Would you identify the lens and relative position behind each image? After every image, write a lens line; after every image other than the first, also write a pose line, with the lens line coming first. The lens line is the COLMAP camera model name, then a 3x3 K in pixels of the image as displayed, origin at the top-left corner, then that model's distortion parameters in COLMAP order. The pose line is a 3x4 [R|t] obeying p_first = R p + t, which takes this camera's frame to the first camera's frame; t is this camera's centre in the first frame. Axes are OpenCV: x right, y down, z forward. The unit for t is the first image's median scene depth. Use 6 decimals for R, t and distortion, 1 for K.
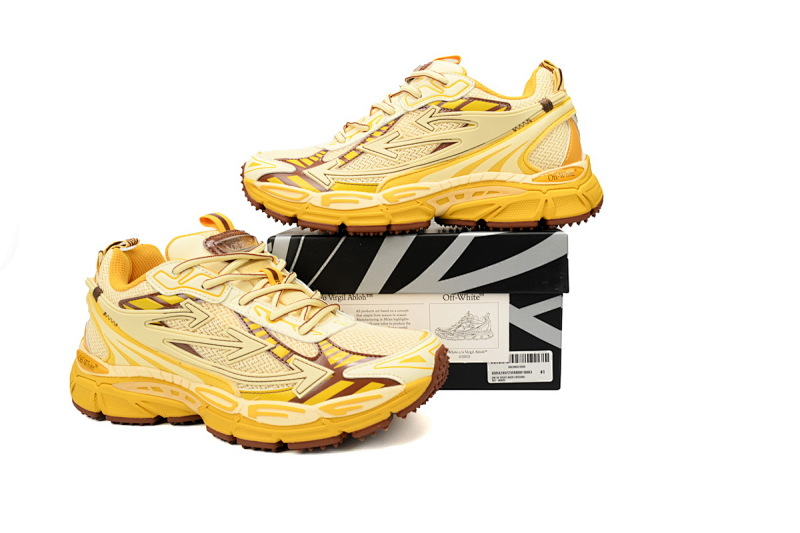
lens RADIAL K [[640.0, 0, 396.9], [0, 640.0, 283.1], [0, 0, 1]] dist [0.001614, 0.000547]
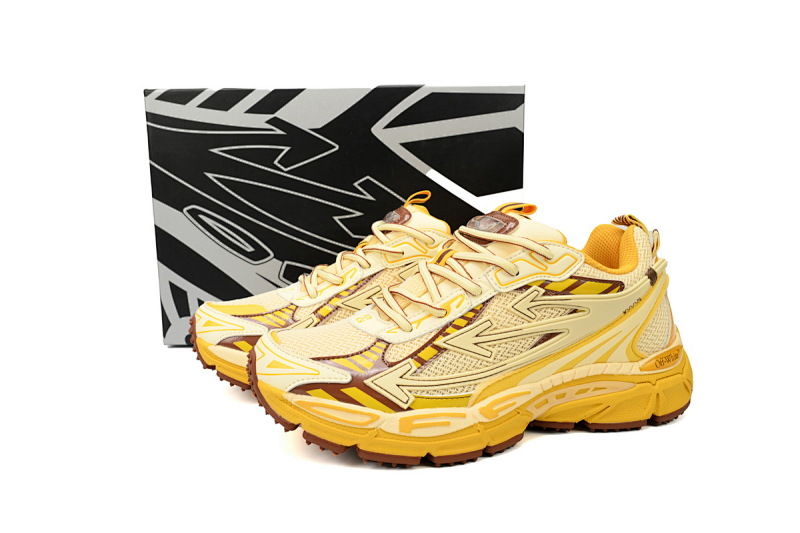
lens RADIAL K [[640.0, 0, 396.9], [0, 640.0, 283.1], [0, 0, 1]] dist [0.001614, 0.000547]
pose [[0.944445, -0.045048, 0.325569, -0.343642], [0.038531, 0.998908, 0.026440, -0.305193], [-0.326404, -0.012426, 0.945149, 0.329512]]
